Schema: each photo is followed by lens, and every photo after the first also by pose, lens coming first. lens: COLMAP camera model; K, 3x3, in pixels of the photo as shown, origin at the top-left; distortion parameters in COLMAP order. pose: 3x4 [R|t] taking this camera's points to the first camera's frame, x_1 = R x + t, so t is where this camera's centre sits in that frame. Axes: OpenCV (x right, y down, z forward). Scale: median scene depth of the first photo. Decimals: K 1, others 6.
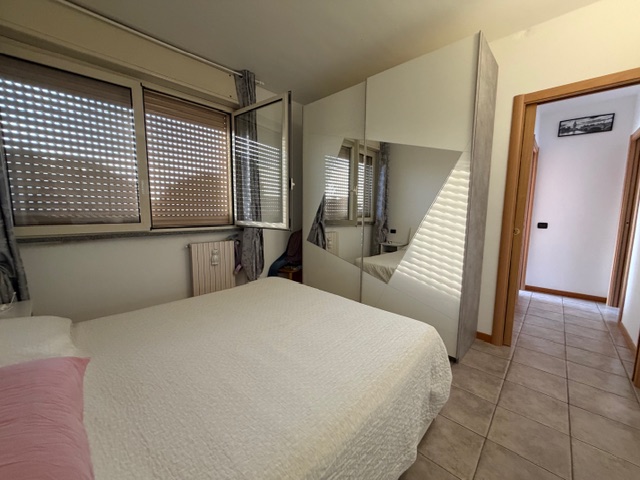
lens RADIAL K [[255.5, 0, 317.2], [0, 255.5, 240.1], [0, 0, 1]] dist [0.000380, -0.000186]
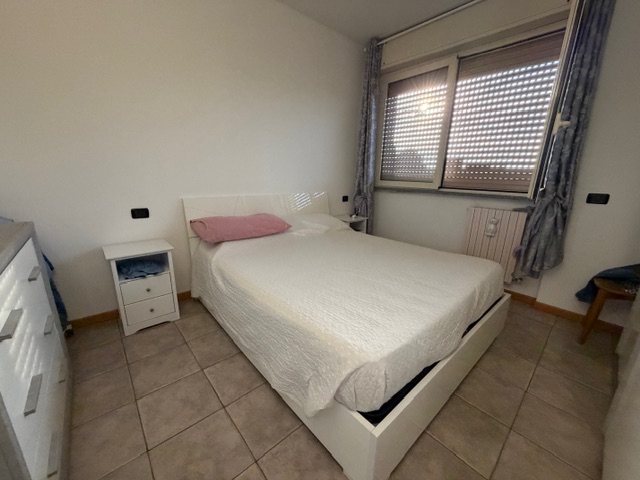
lens RADIAL K [[255.5, 0, 317.2], [0, 255.5, 240.1], [0, 0, 1]] dist [0.000380, -0.000186]
pose [[-0.108751, 0.248881, -0.962409, 0.636747], [-0.129938, 0.956286, 0.261981, -0.049536], [0.985540, 0.153544, -0.071658, 0.574112]]
